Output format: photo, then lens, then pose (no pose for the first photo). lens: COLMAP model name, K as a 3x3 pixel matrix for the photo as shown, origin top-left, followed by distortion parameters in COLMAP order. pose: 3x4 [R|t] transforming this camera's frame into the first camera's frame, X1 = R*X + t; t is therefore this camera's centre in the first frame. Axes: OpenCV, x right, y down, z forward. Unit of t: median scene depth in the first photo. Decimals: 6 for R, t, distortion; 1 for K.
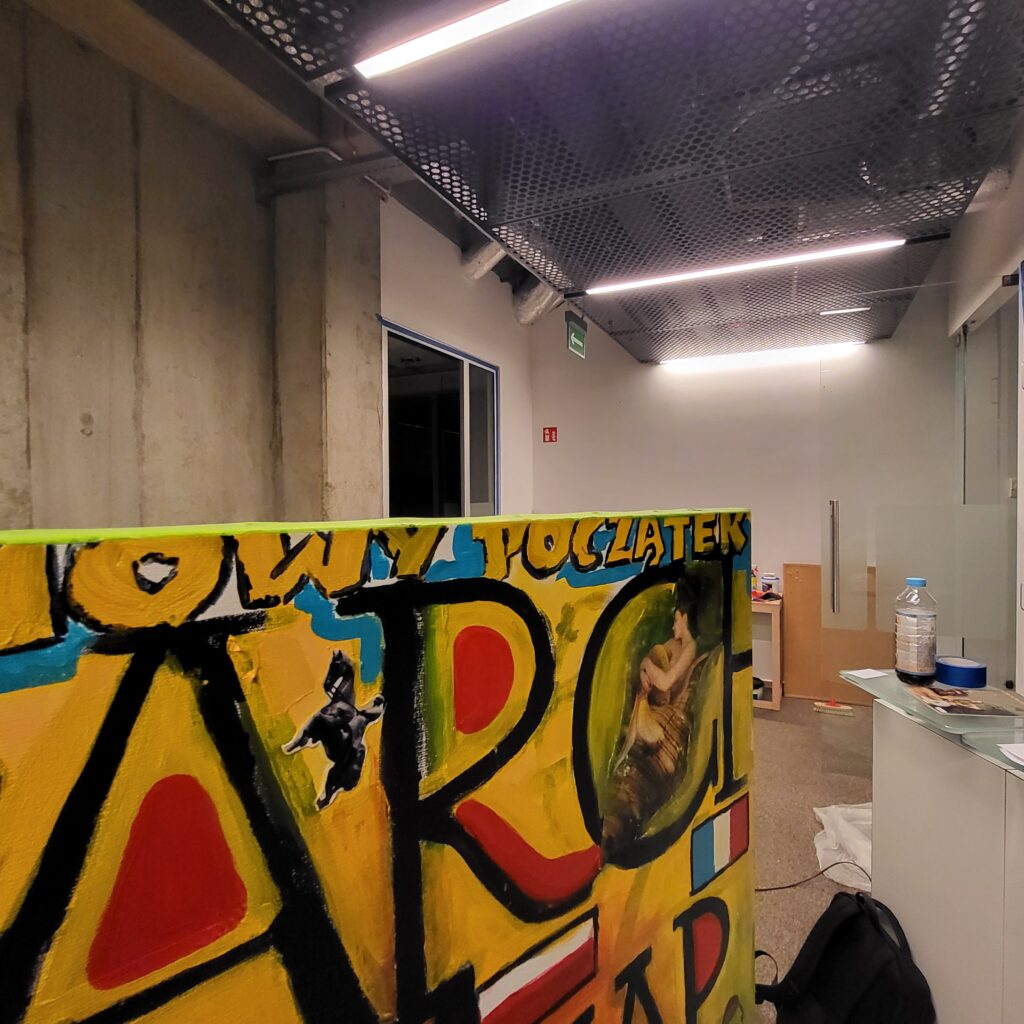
lens RADIAL K [[590.0, 0, 512.0], [0, 590.0, 512.0], [0, 0, 1]] dist [-0.005255, -0.002660]
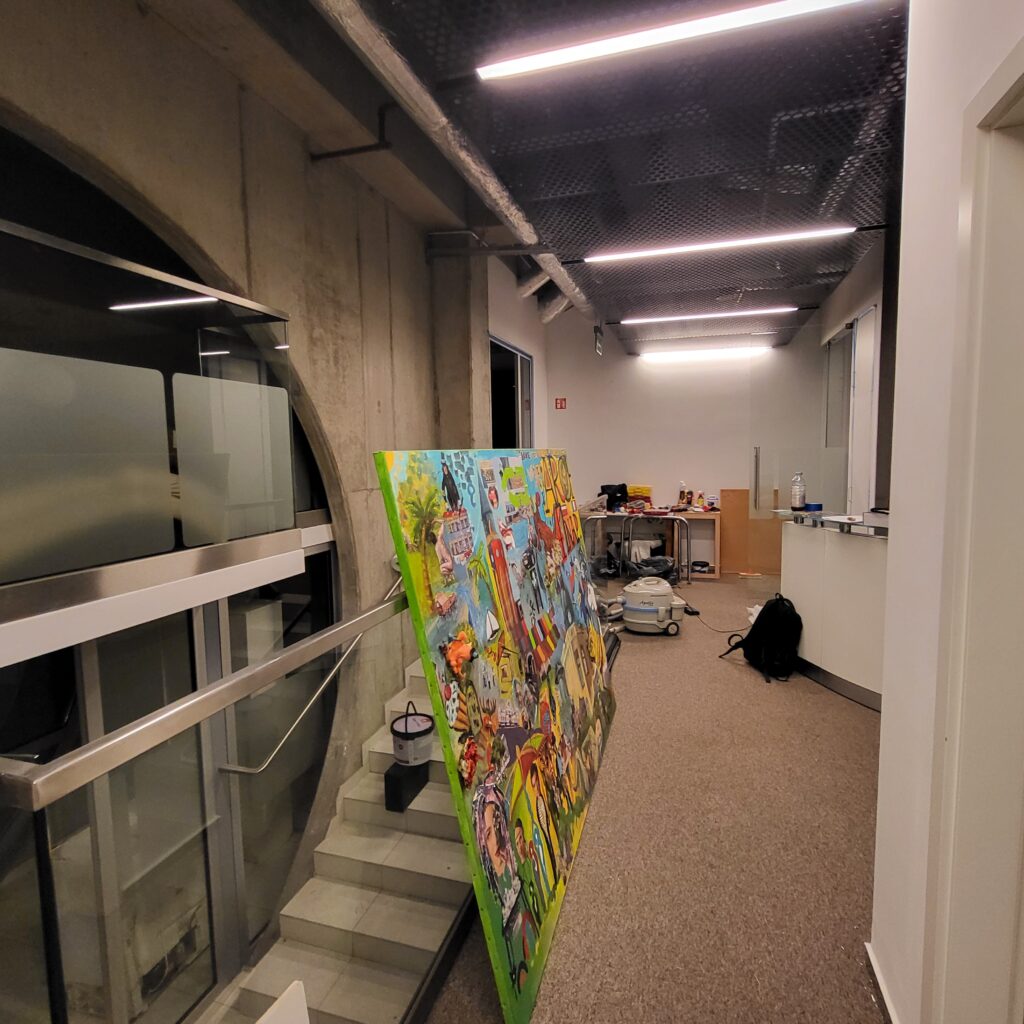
lens RADIAL K [[590.0, 0, 512.0], [0, 590.0, 512.0], [0, 0, 1]] dist [-0.005255, -0.002660]
pose [[0.989002, -0.025530, 0.145680, -0.407029], [0.014831, 0.997143, 0.074063, 0.031444], [-0.147155, -0.071088, 0.986556, -0.597441]]
